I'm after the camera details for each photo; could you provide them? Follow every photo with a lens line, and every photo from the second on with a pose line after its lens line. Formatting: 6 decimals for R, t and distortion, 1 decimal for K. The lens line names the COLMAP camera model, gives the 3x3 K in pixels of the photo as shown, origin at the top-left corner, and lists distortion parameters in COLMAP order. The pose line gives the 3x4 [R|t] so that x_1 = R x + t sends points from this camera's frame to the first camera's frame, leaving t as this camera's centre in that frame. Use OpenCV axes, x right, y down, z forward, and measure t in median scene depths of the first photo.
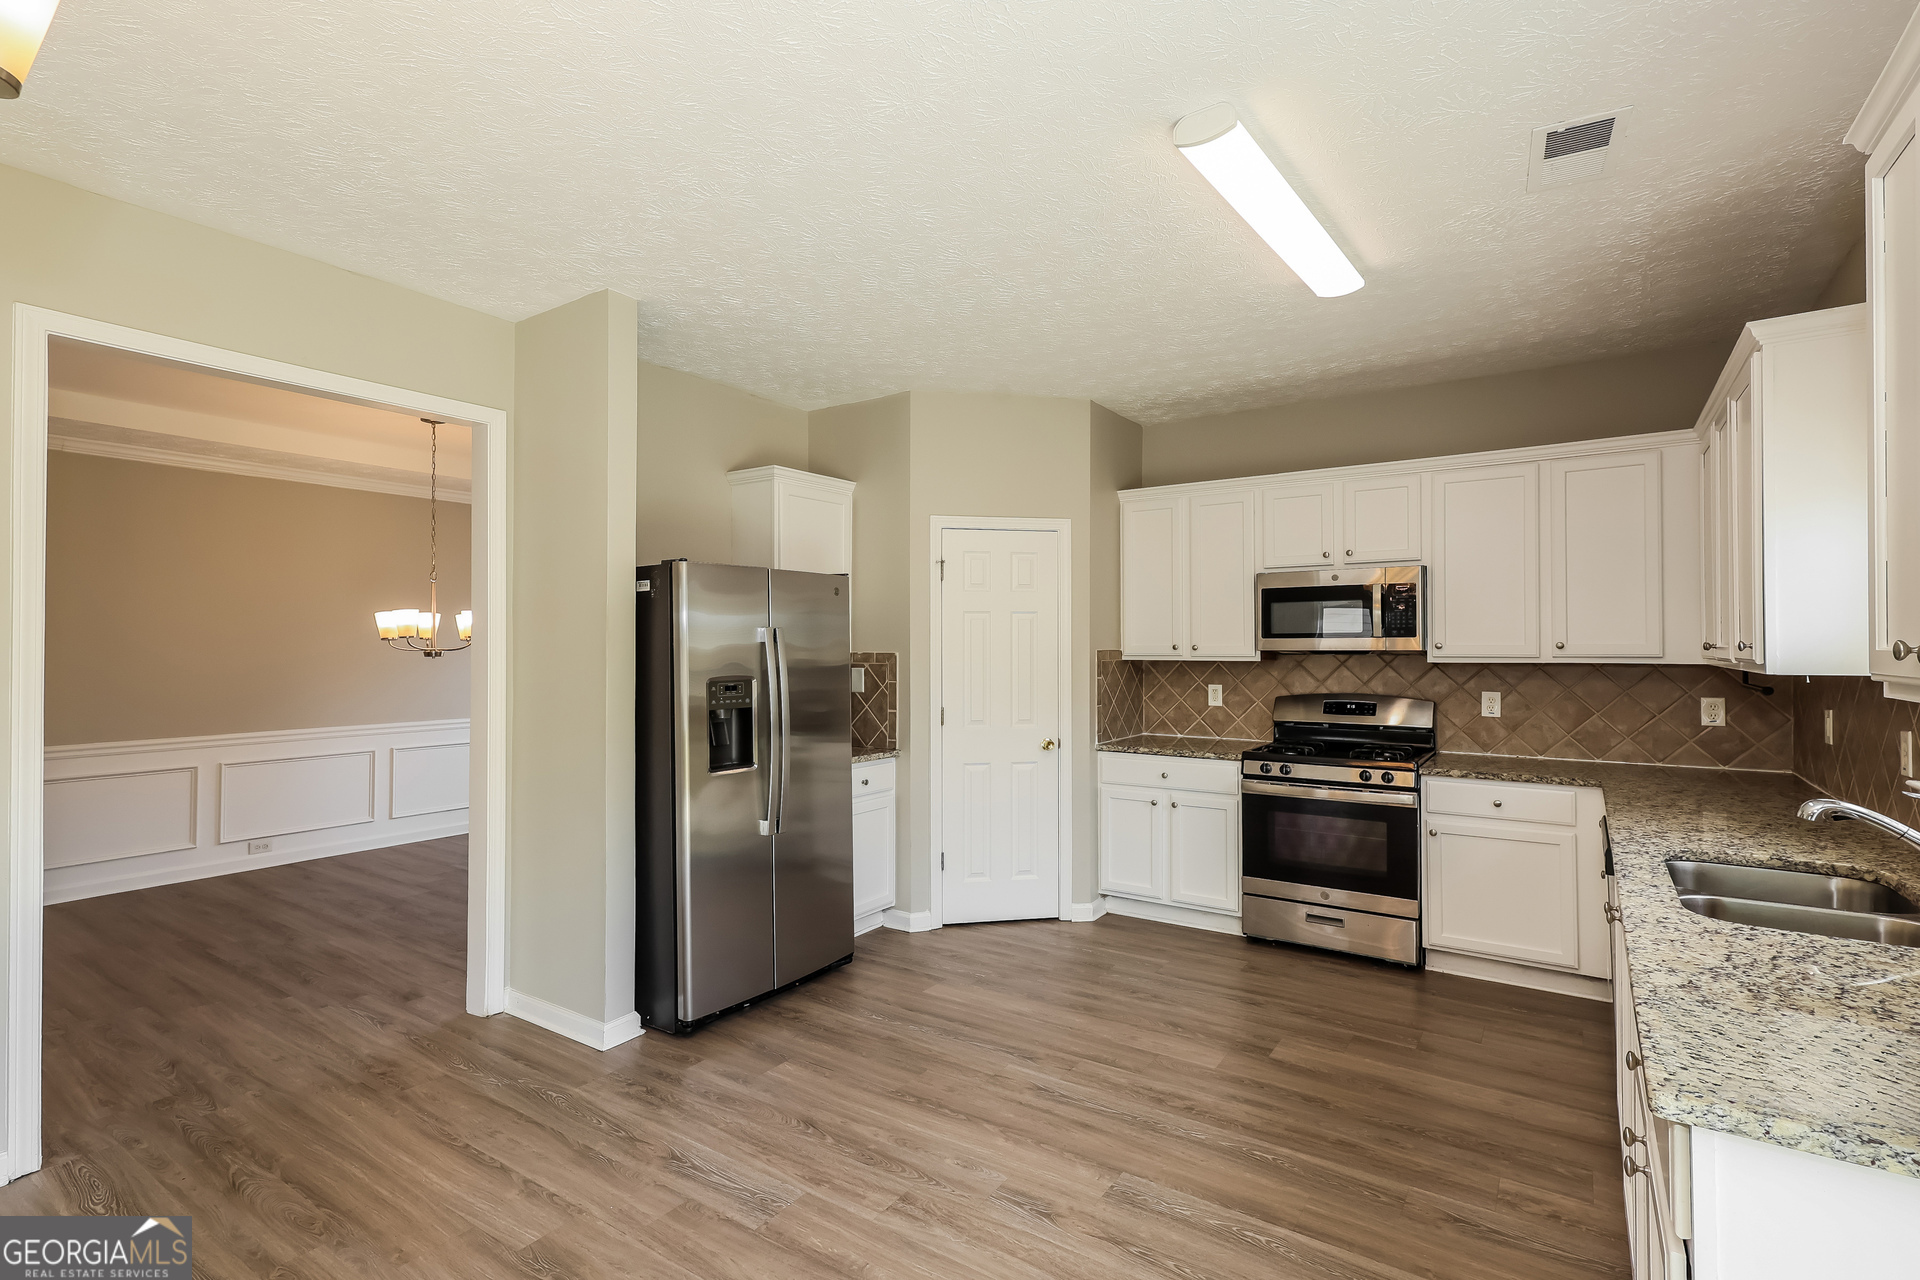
lens RADIAL K [[887.6, 0, 997.3], [0, 887.6, 638.5], [0, 0, 1]] dist [0.011722, -0.000259]
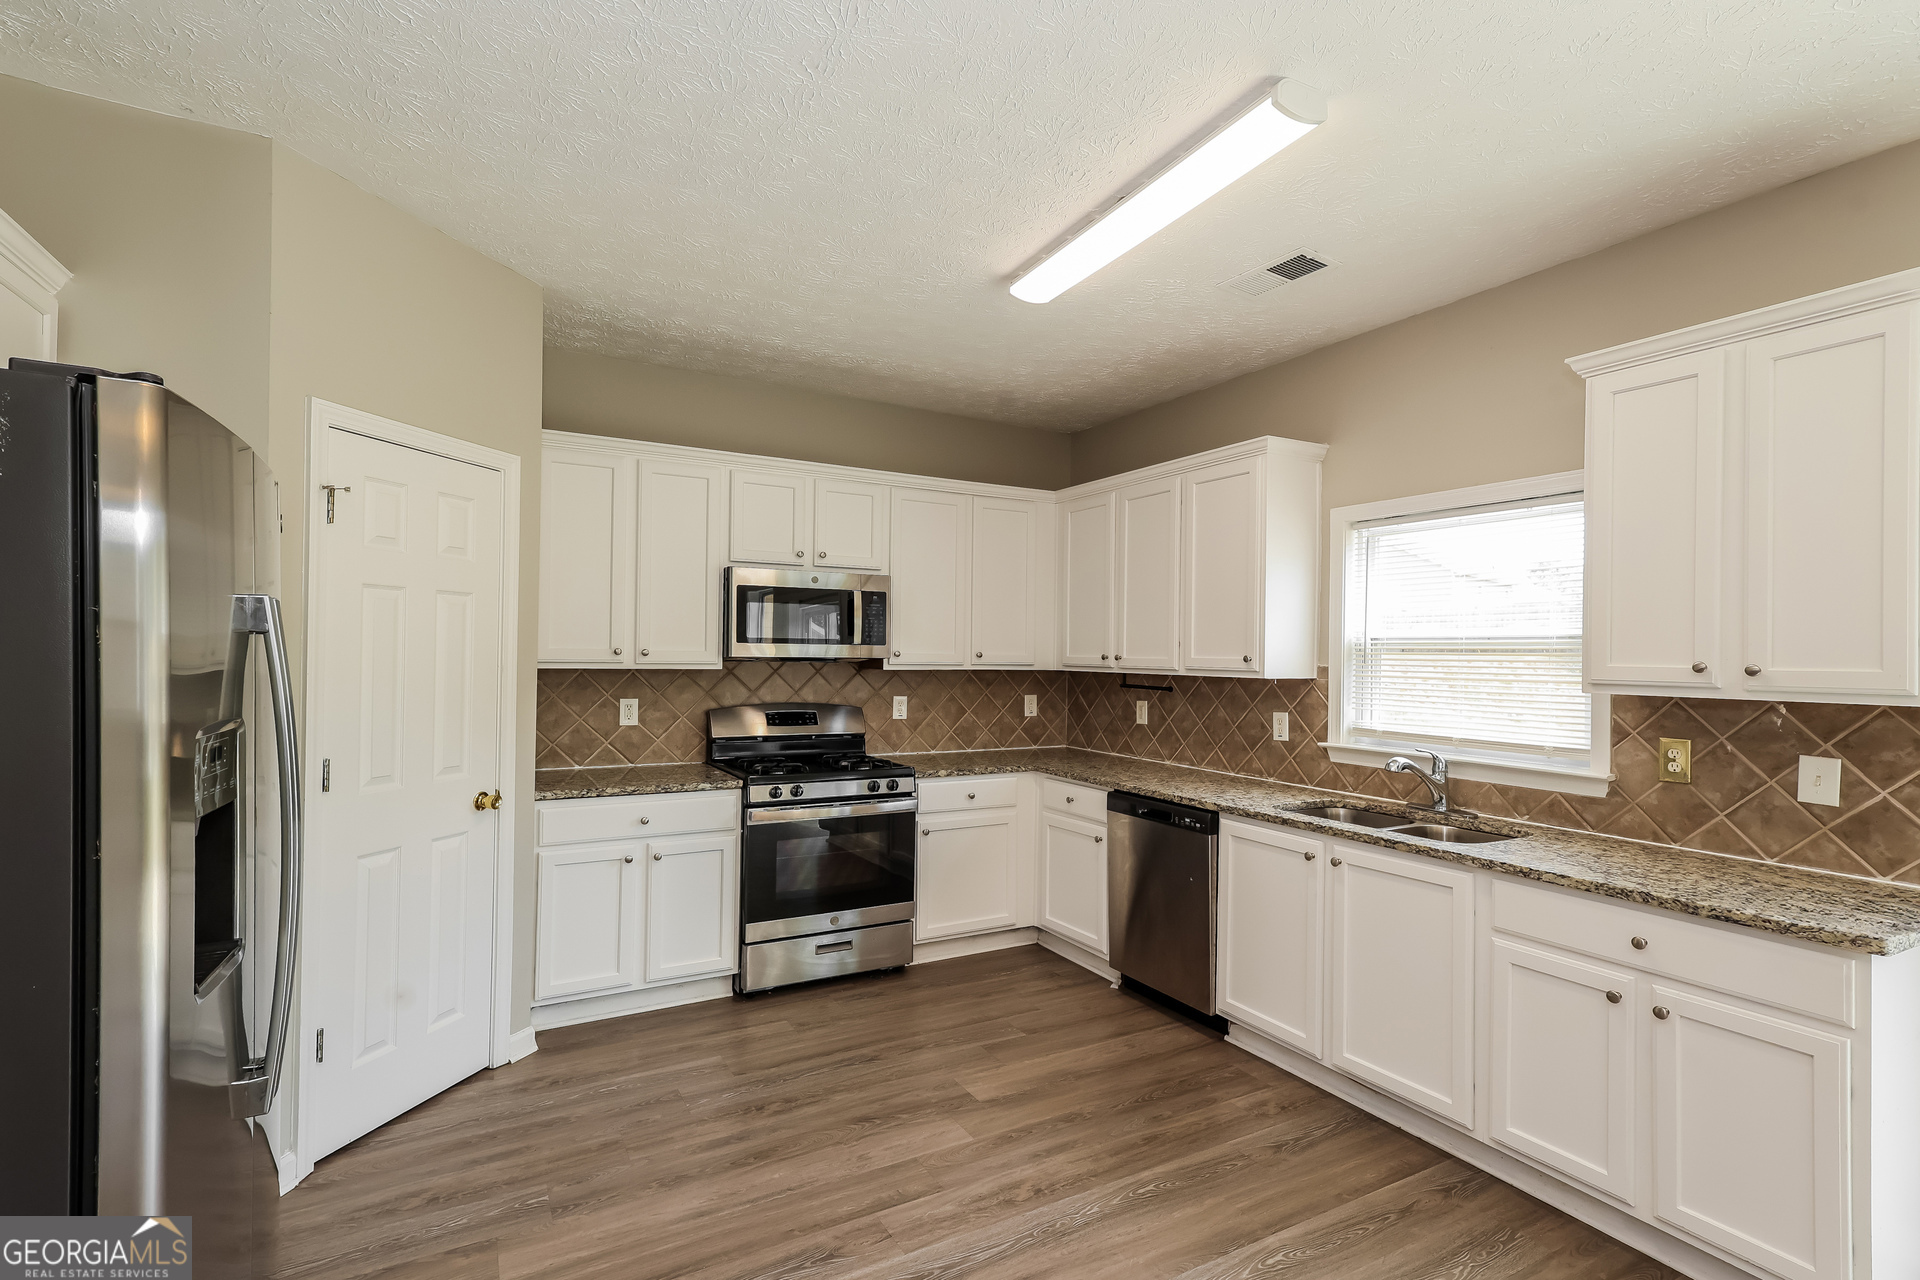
lens RADIAL K [[887.6, 0, 957.8], [0, 887.6, 652.6], [0, 0, 1]] dist [0.011722, -0.000259]
pose [[0.473460, 0.009632, 0.880762, -0.387093], [-0.022469, 0.999747, 0.001145, 0.003776], [-0.880529, -0.020333, 0.473557, 0.441058]]
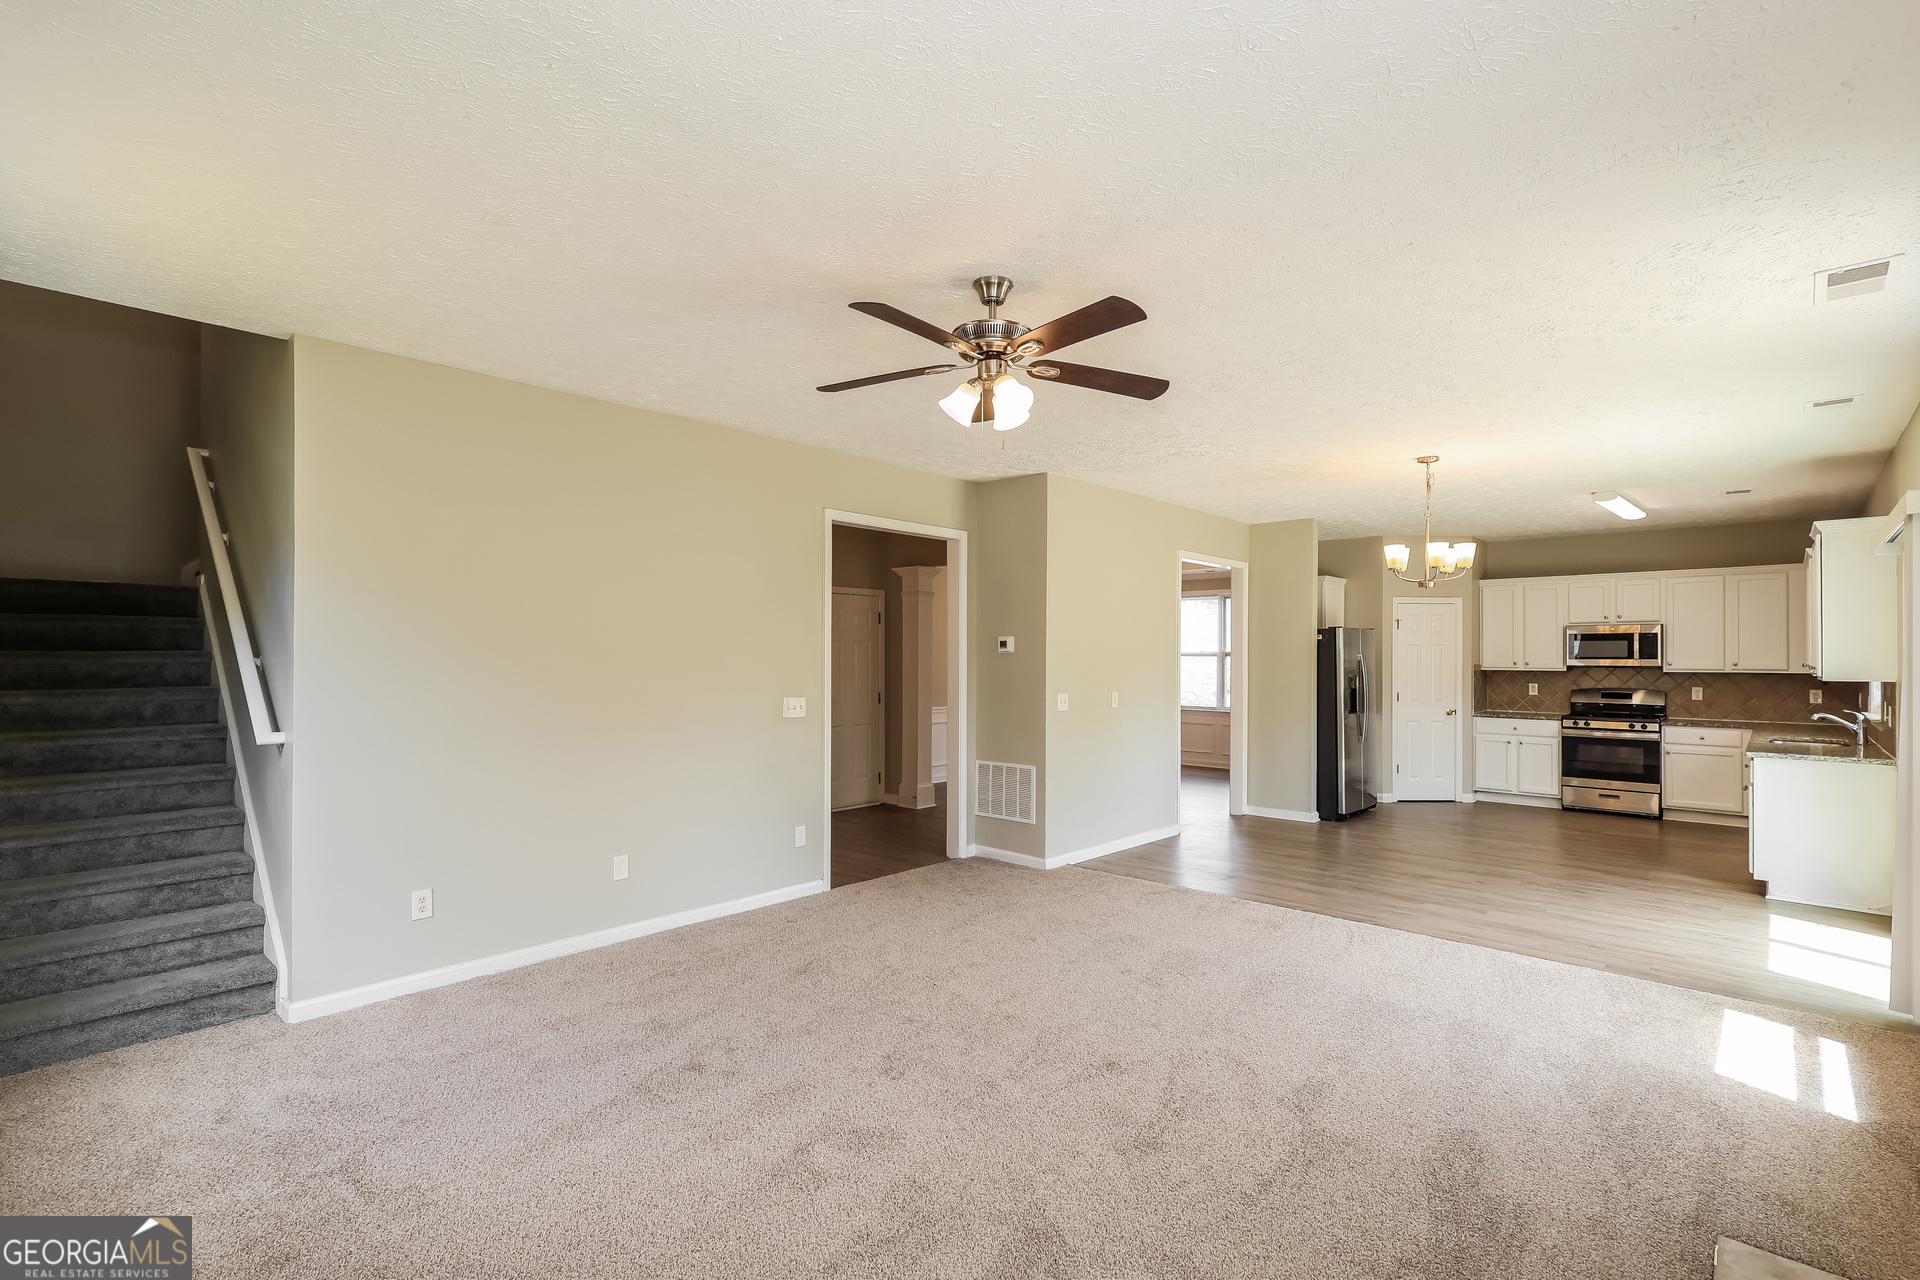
lens RADIAL K [[887.6, 0, 1019.4], [0, 887.6, 651.6], [0, 0, 1]] dist [0.011722, -0.000259]
pose [[0.992682, 0.006137, -0.120599, -0.727790], [-0.005903, 0.999980, 0.002298, -0.015361], [0.120611, -0.001569, 0.992699, -1.195075]]
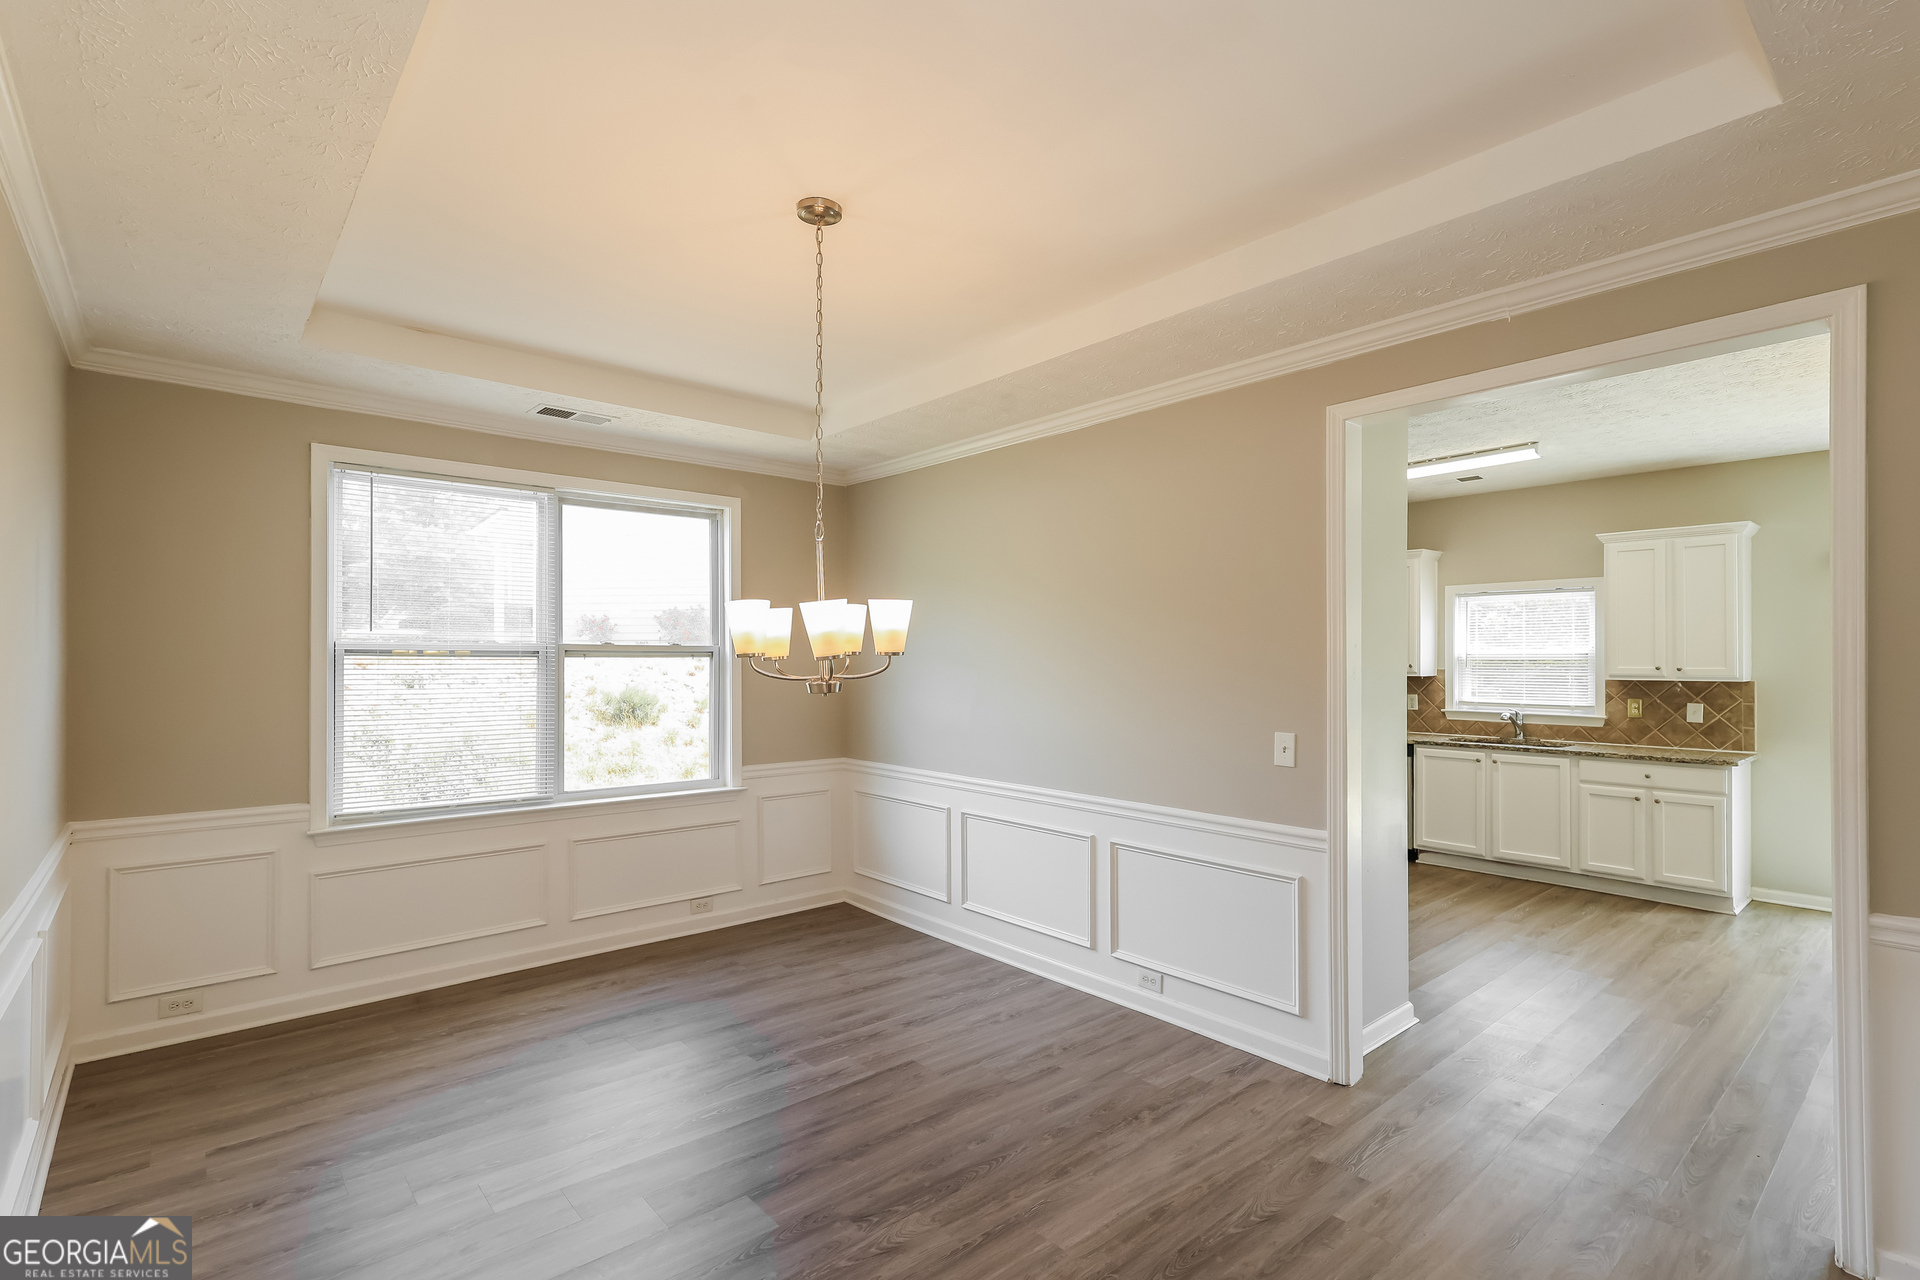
lens RADIAL K [[887.6, 0, 955.1], [0, 887.6, 659.3], [0, 0, 1]] dist [0.011722, -0.000259]
pose [[0.284746, 0.000166, 0.958603, -1.284569], [-0.008218, 0.999964, 0.002268, -0.004216], [-0.958568, -0.008524, 0.284737, 0.931940]]
